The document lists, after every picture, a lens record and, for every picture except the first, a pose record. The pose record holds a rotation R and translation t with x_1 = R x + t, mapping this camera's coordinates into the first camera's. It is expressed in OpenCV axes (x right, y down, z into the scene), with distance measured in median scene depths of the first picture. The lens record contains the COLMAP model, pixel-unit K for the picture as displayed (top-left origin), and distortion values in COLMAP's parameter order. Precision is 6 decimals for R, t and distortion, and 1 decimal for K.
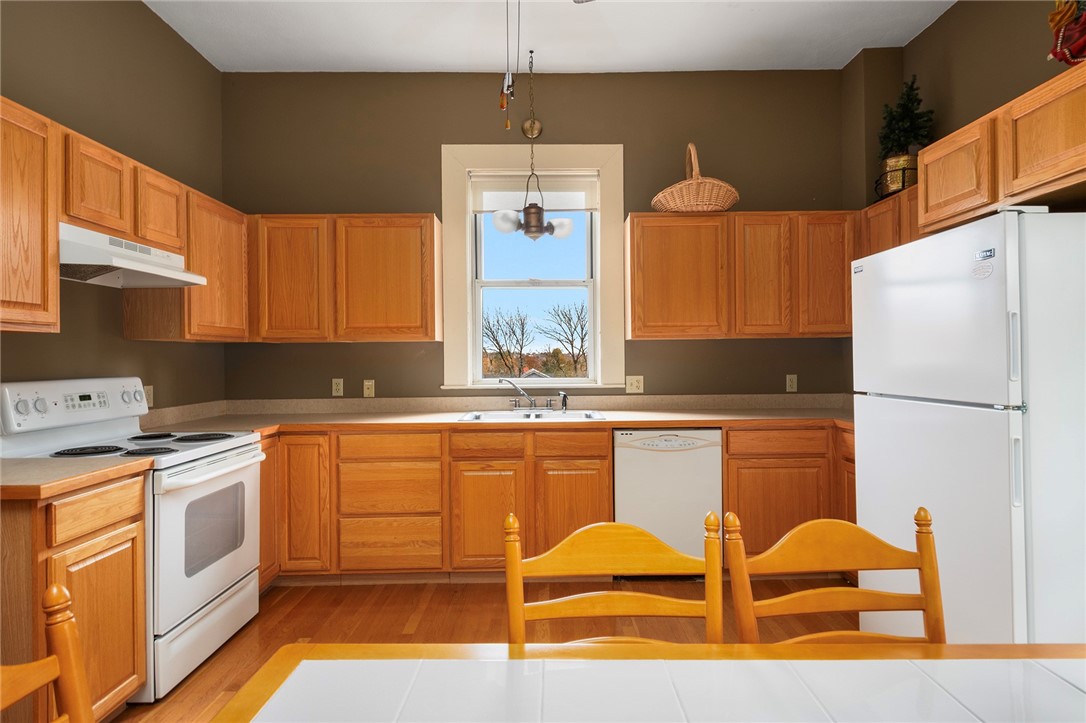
lens RADIAL K [[589.1, 0, 546.8], [0, 589.1, 355.9], [0, 0, 1]] dist [0.017811, -0.007635]
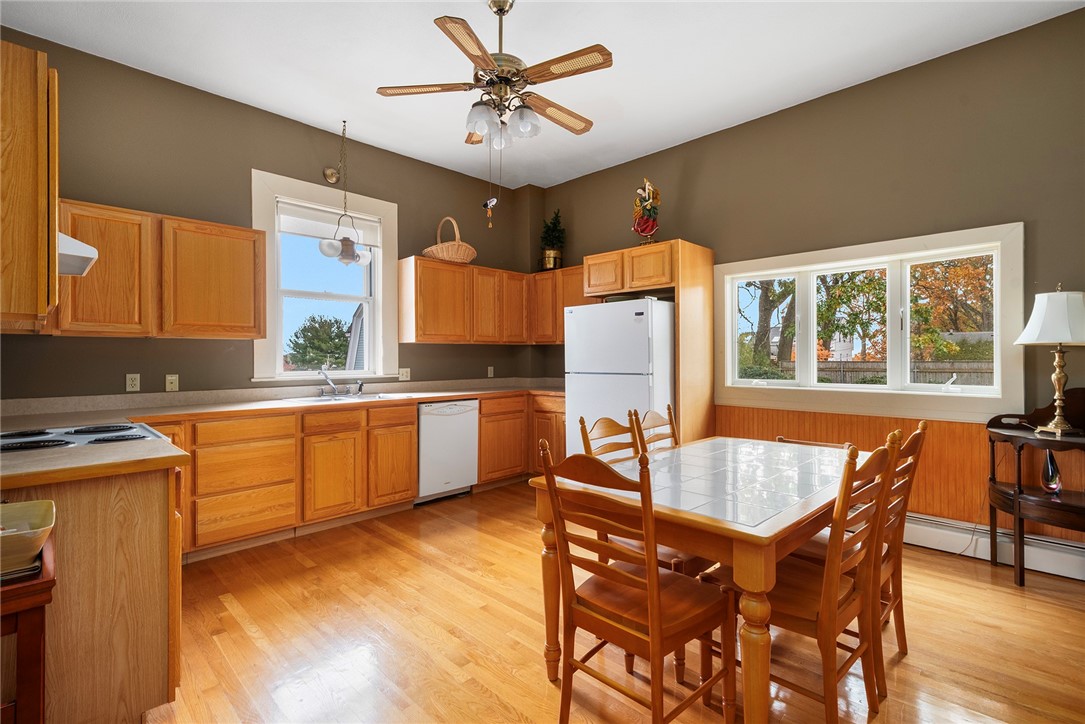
lens RADIAL K [[494.2, 0, 549.3], [0, 494.2, 357.8], [0, 0, 1]] dist [0.011091, -0.000236]
pose [[0.706006, 0.006049, 0.708180, -0.526113], [-0.004398, 0.999982, -0.004156, 0.013634], [-0.708192, -0.000180, 0.706020, -0.105918]]
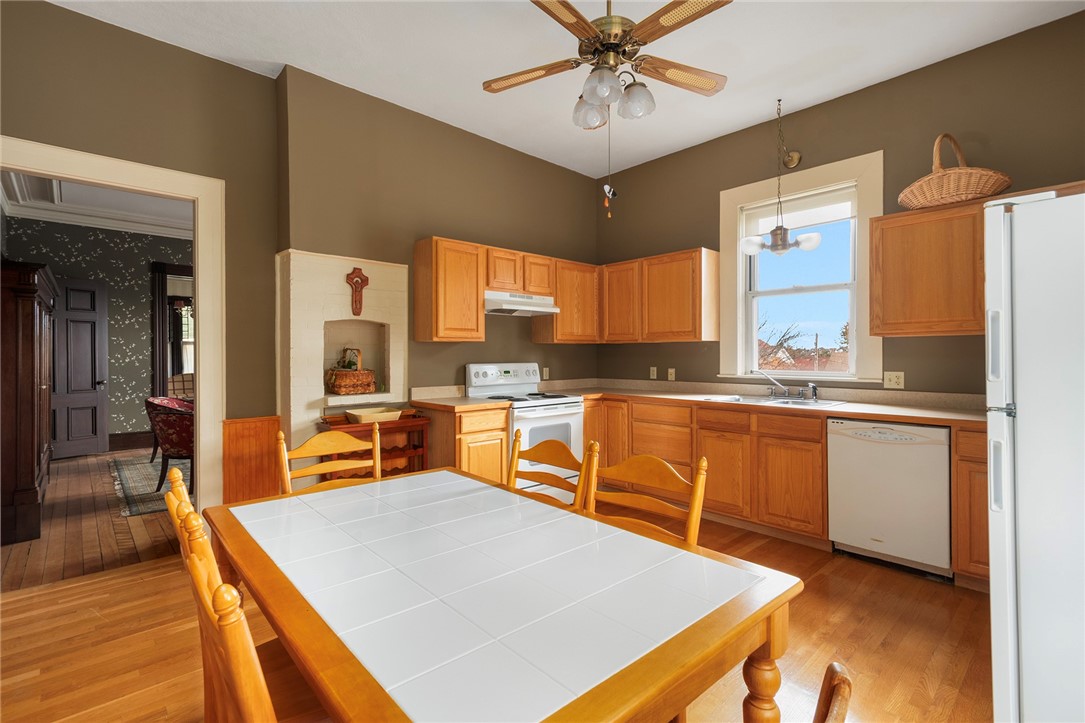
lens RADIAL K [[494.2, 0, 551.6], [0, 494.2, 358.8], [0, 0, 1]] dist [0.011091, -0.000236]
pose [[0.681744, 0.013296, -0.731470, 0.440183], [-0.000822, 0.999848, 0.017408, -0.004417], [0.731591, -0.011267, 0.681651, -0.037874]]
